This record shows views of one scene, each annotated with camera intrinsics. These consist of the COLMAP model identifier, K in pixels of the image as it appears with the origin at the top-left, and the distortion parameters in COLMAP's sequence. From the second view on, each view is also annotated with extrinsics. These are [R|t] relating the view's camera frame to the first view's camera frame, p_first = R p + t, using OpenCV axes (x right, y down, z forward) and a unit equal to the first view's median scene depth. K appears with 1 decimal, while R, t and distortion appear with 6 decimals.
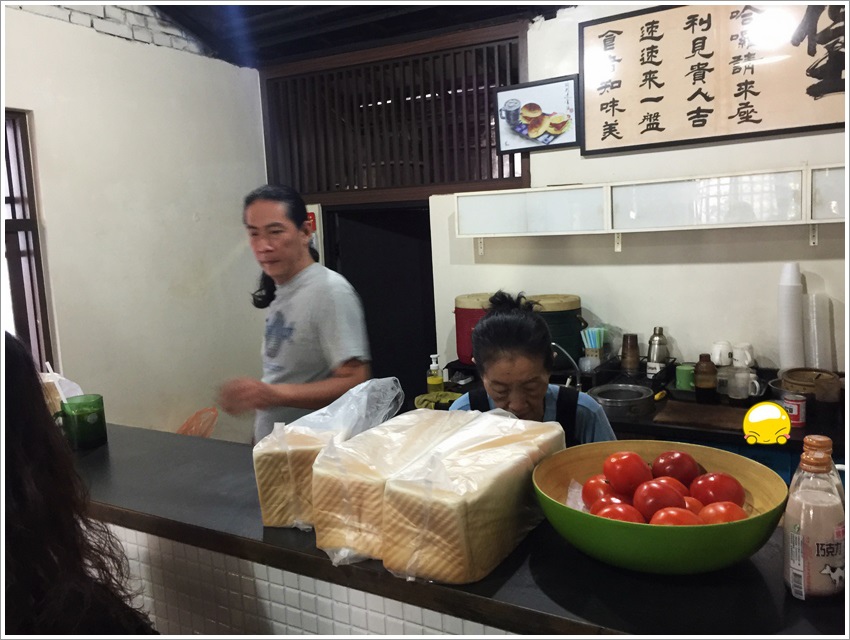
lens RADIAL K [[713.9, 0, 425.1], [0, 713.9, 307.6], [0, 0, 1]] dist [0.091688, -0.133382]
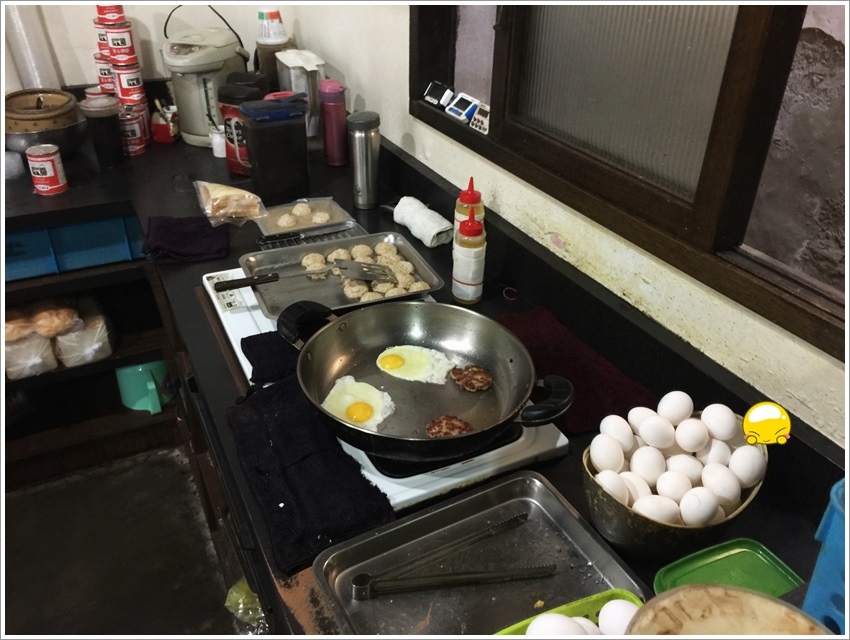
lens RADIAL K [[713.9, 0, 425.1], [0, 713.9, 307.6], [0, 0, 1]] dist [0.091688, -0.133382]
pose [[0.536978, -0.386792, 0.749698, 0.114418], [0.046238, 0.900851, 0.431659, -0.006356], [-0.842328, -0.197126, 0.501622, 0.248331]]
